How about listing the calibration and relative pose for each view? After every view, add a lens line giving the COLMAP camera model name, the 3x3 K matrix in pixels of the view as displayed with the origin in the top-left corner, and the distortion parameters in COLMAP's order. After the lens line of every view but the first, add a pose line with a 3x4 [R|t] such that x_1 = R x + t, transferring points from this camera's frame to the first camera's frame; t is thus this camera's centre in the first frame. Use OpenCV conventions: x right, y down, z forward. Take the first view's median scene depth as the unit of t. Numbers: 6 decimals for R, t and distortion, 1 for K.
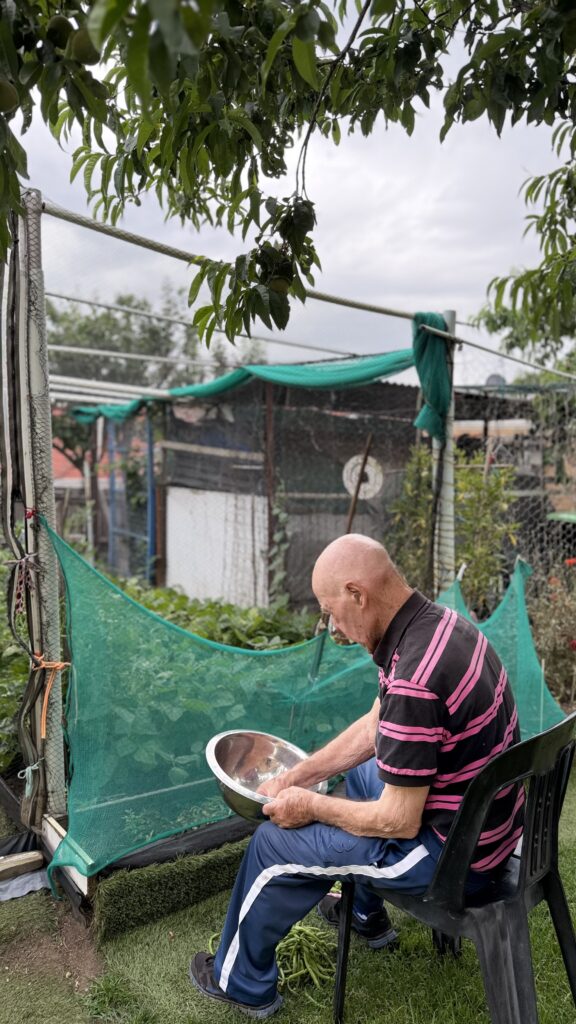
lens RADIAL K [[710.1, 0, 288.0], [0, 710.1, 512.0], [0, 0, 1]] dist [0.041846, -0.000179]
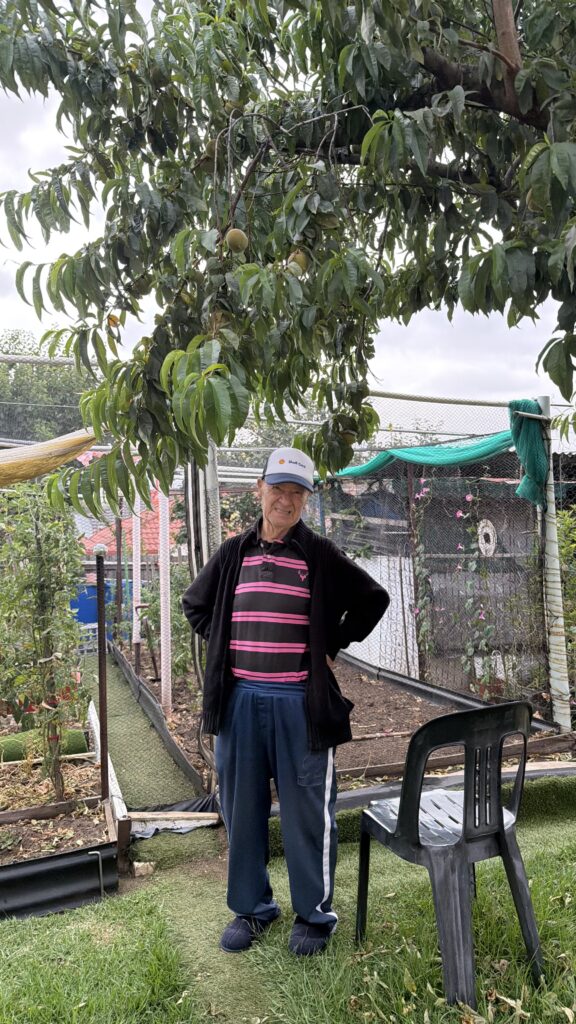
lens RADIAL K [[710.1, 0, 288.0], [0, 710.1, 512.0], [0, 0, 1]] dist [0.041846, -0.000179]
pose [[0.960332, -0.040636, -0.275884, 0.118877], [0.014326, 0.995208, -0.096721, 0.016664], [0.278493, 0.088932, 0.956312, -0.208239]]
